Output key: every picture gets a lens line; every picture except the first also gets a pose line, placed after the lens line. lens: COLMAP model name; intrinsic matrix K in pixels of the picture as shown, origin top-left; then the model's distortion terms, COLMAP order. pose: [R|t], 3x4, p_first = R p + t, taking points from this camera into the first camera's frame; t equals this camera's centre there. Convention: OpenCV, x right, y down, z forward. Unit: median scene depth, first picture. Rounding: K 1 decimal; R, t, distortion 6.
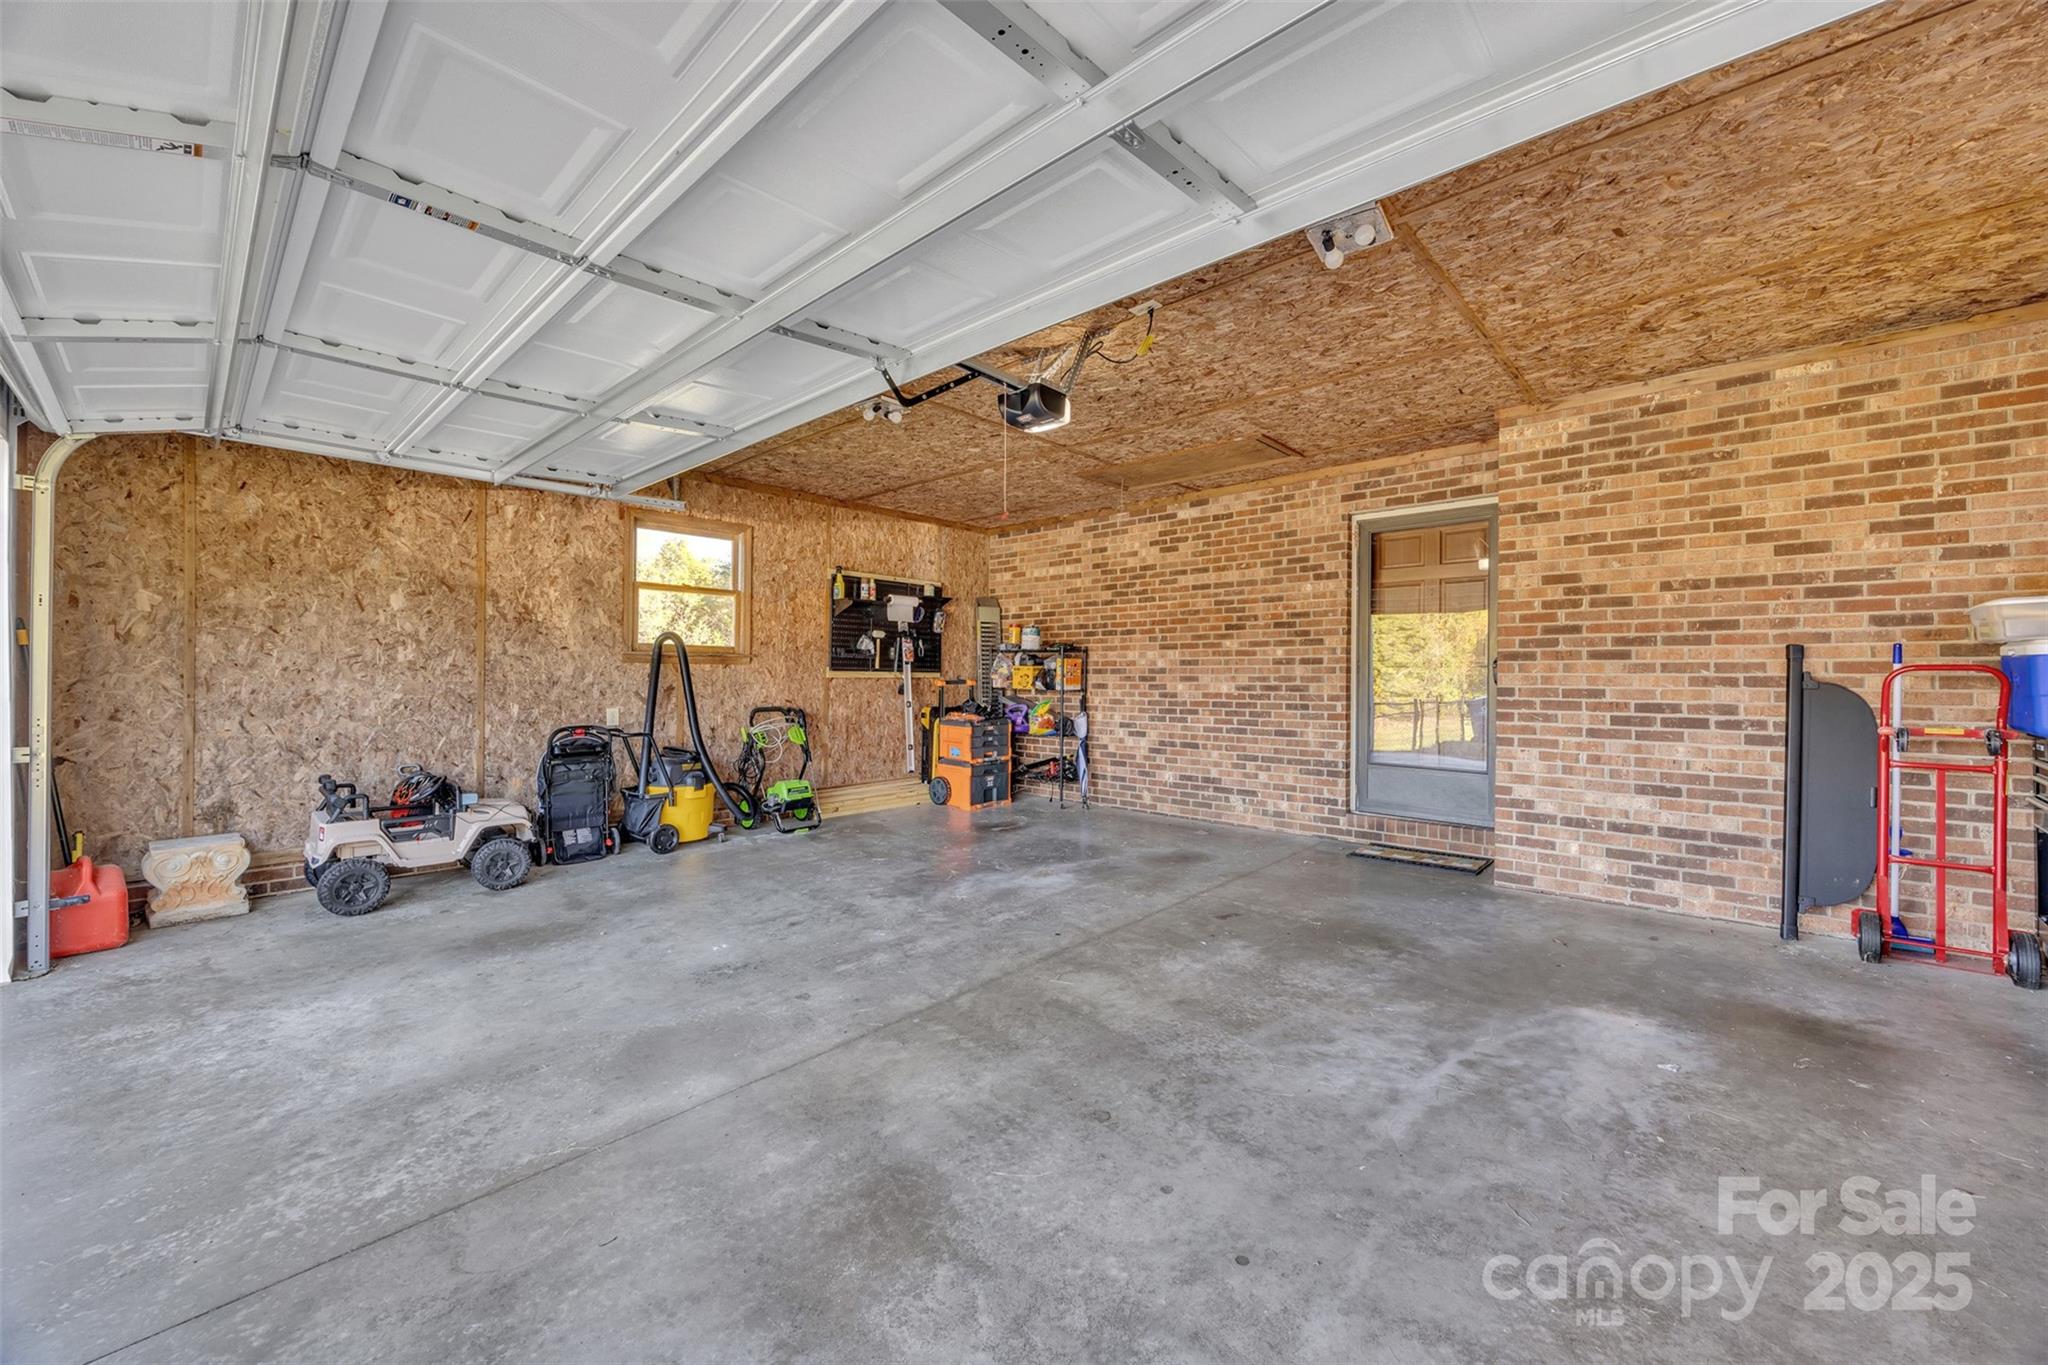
lens RADIAL K [[791.1, 0, 1027.5], [0, 791.1, 675.0], [0, 0, 1]] dist [-0.003554, 0.000145]
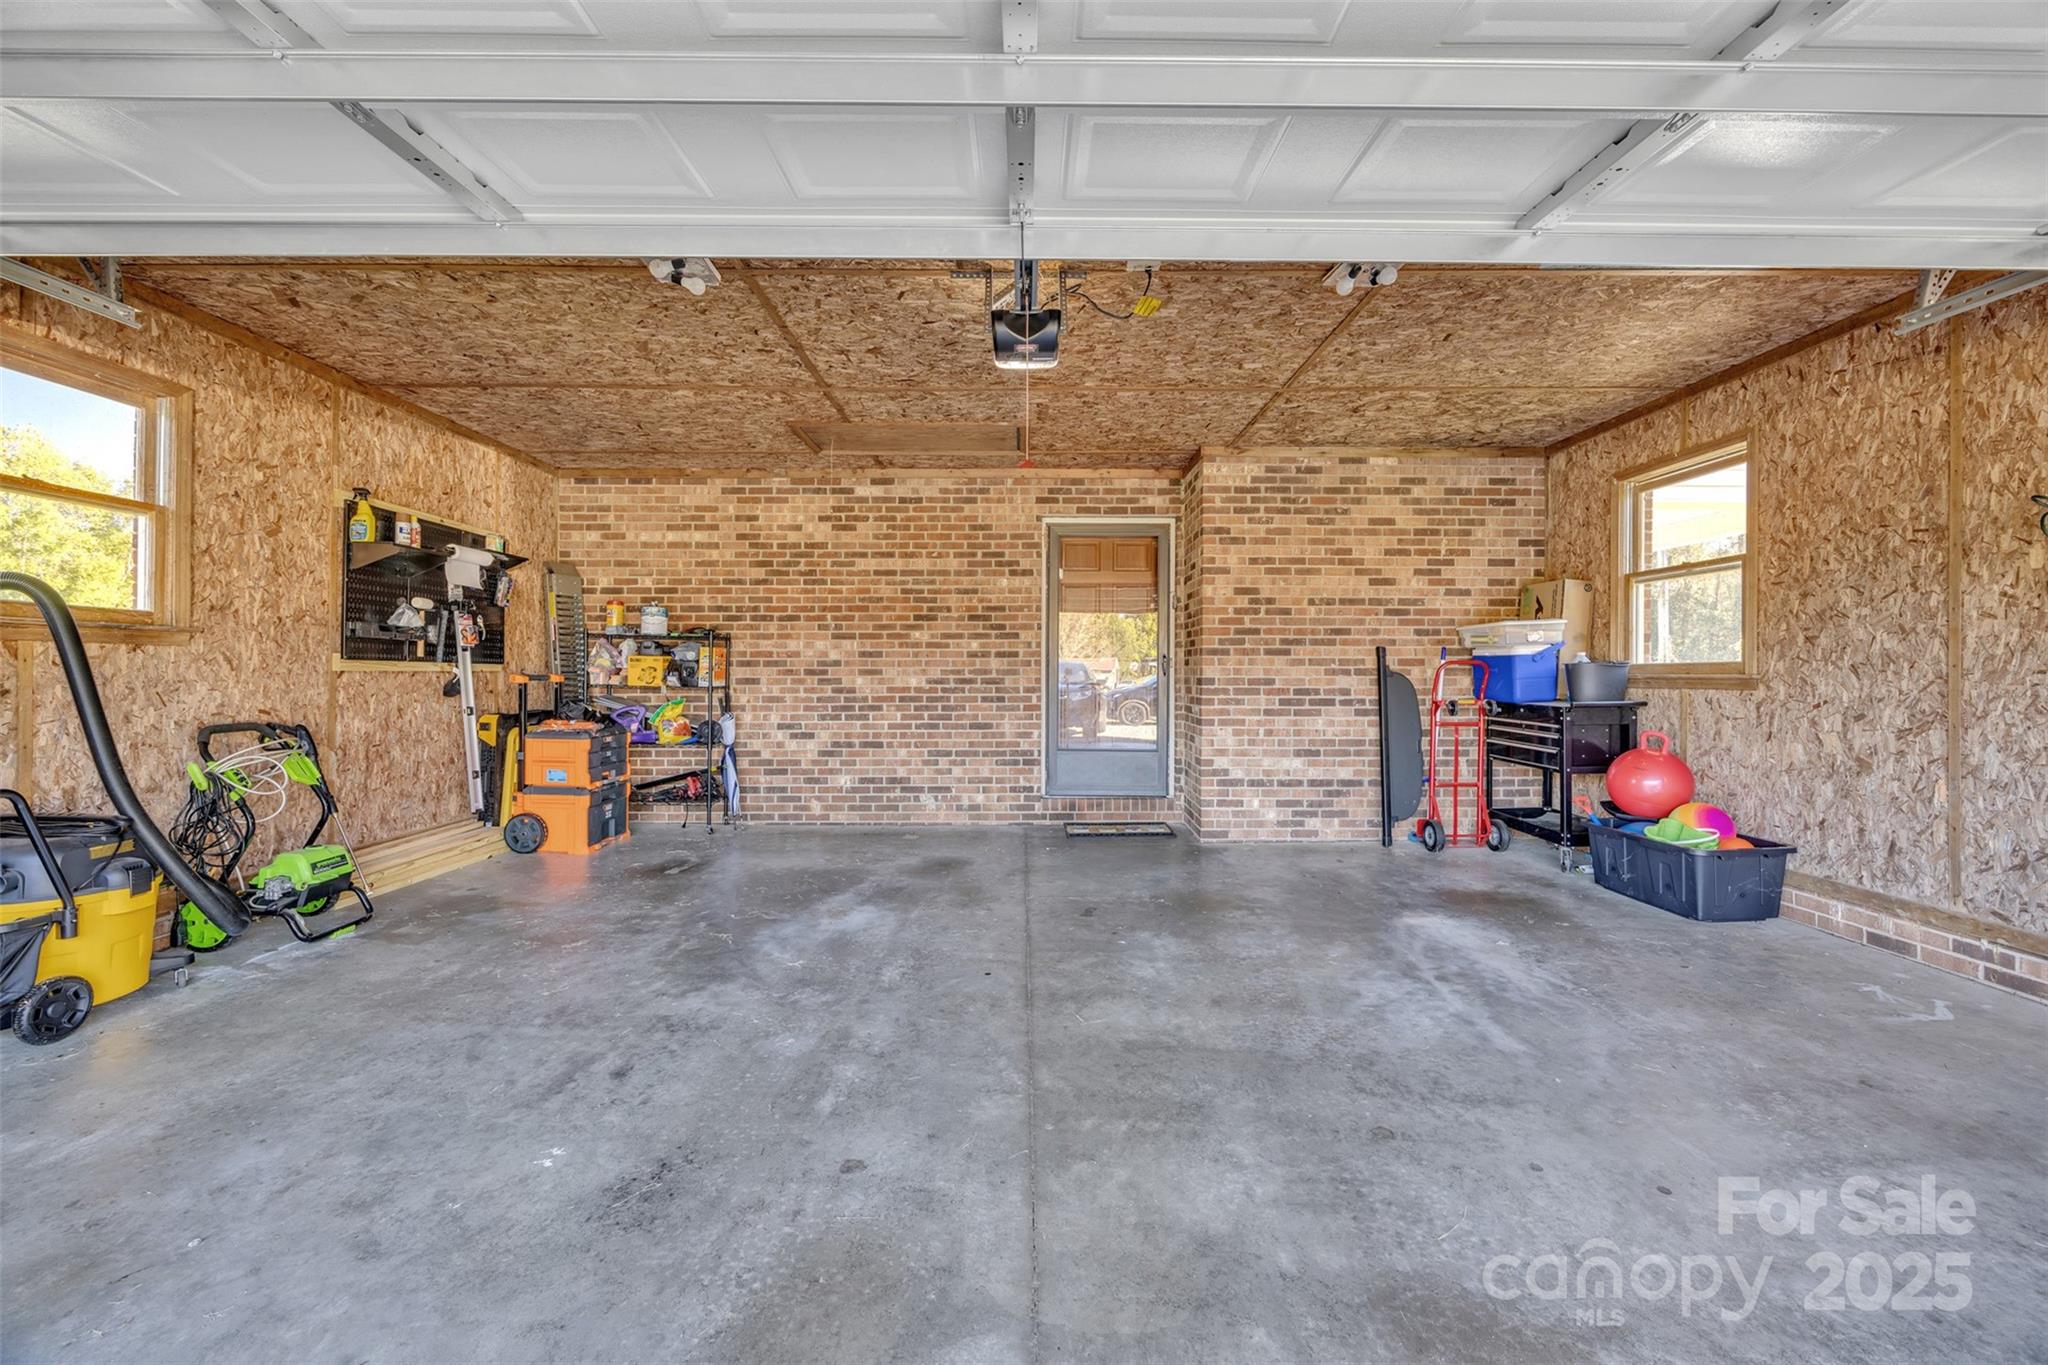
lens RADIAL K [[791.1, 0, 1024.1], [0, 791.1, 677.6], [0, 0, 1]] dist [-0.003554, 0.000145]
pose [[0.728237, -0.005570, 0.685303, -0.437274], [0.000583, 0.999972, 0.007507, 0.006598], [-0.685325, -0.005067, 0.728220, 0.315638]]
